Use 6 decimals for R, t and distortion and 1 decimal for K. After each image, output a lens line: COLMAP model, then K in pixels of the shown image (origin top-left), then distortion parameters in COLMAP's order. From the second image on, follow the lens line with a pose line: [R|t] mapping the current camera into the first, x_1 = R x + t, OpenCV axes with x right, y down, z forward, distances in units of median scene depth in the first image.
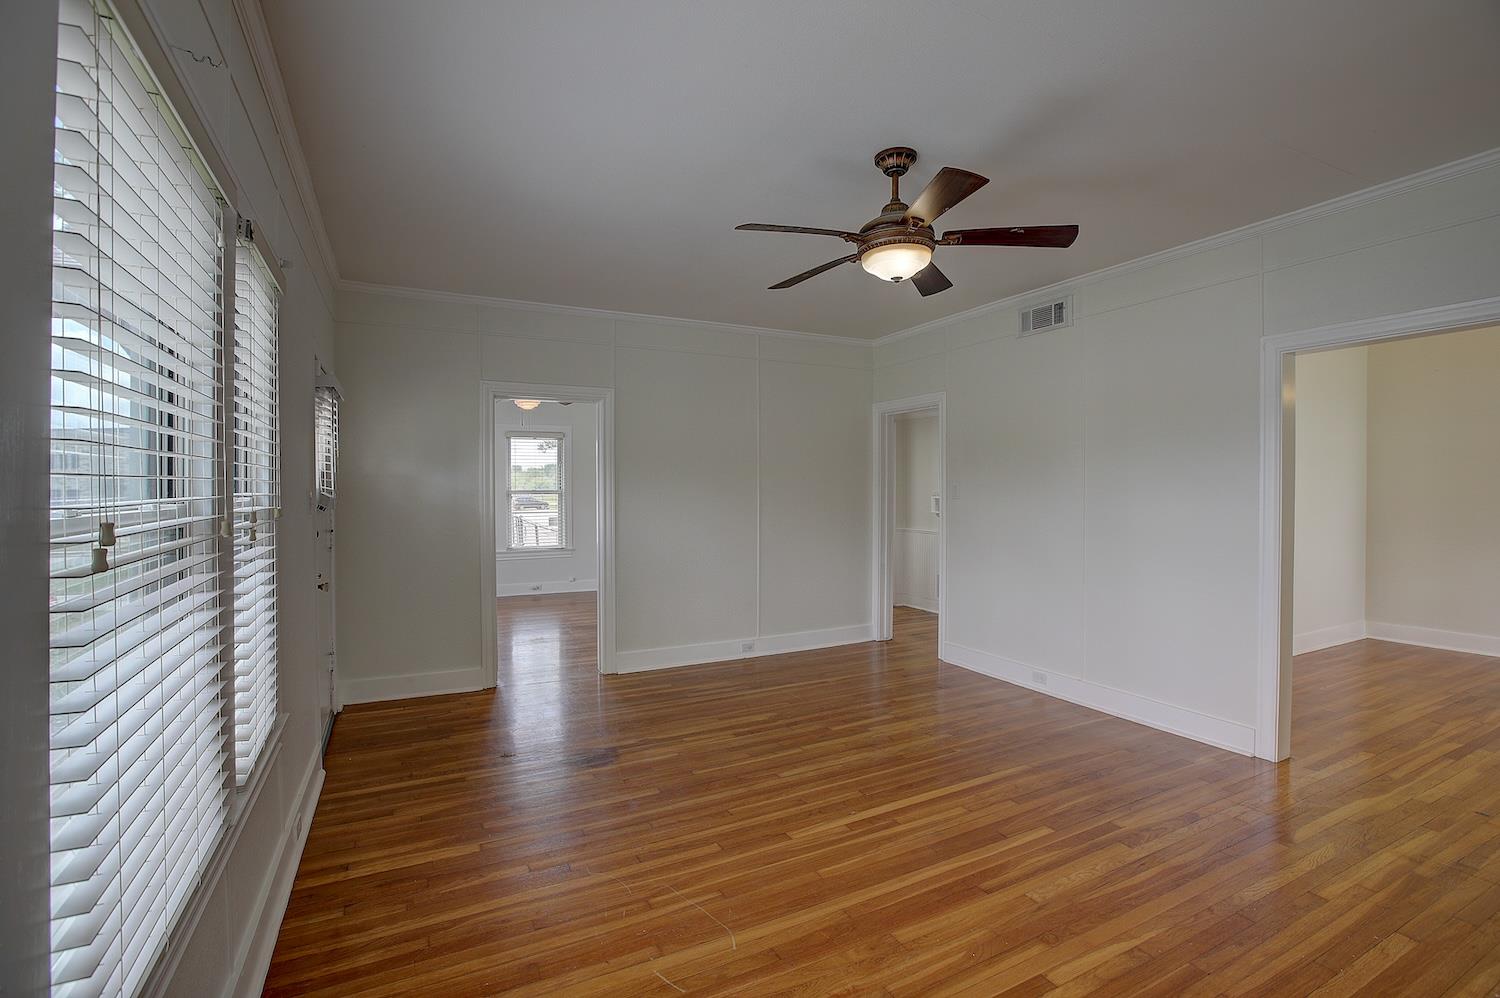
lens RADIAL K [[675.9, 0, 737.2], [0, 675.9, 494.5], [0, 0, 1]] dist [-0.038362, 0.009122]
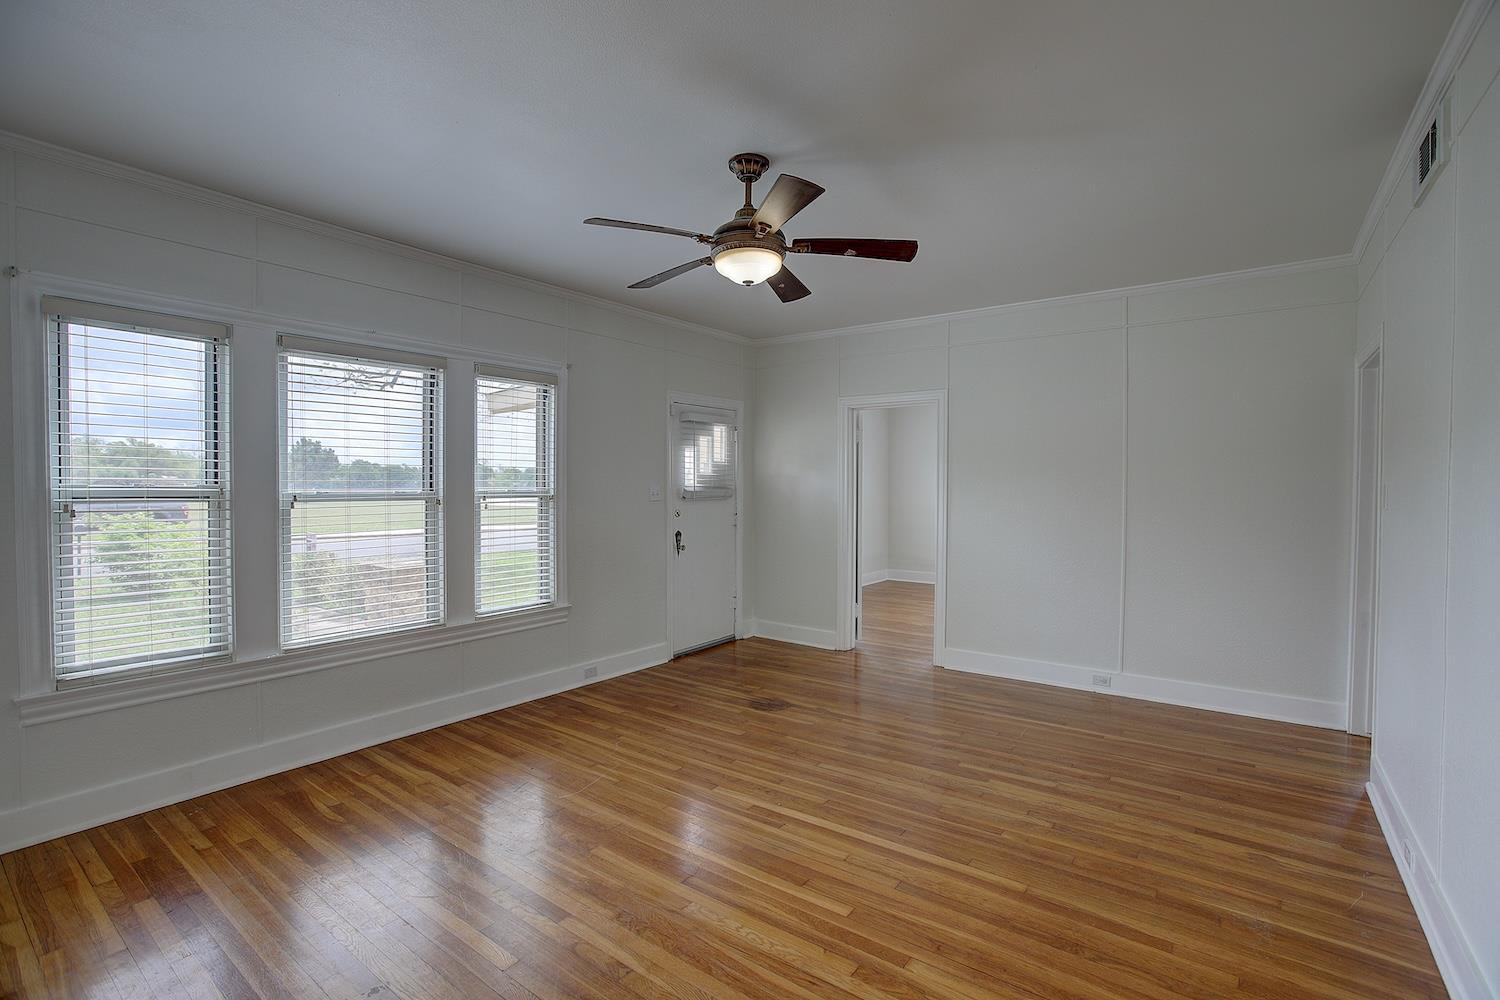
lens RADIAL K [[684.0, 0, 761.5], [0, 684.0, 494.1], [0, 0, 1]] dist [-0.033182, 0.000663]
pose [[0.436829, 0.006886, -0.899518, 1.117126], [-0.001634, 0.999975, 0.006861, -0.006254], [0.899543, -0.001527, 0.436829, 0.534528]]
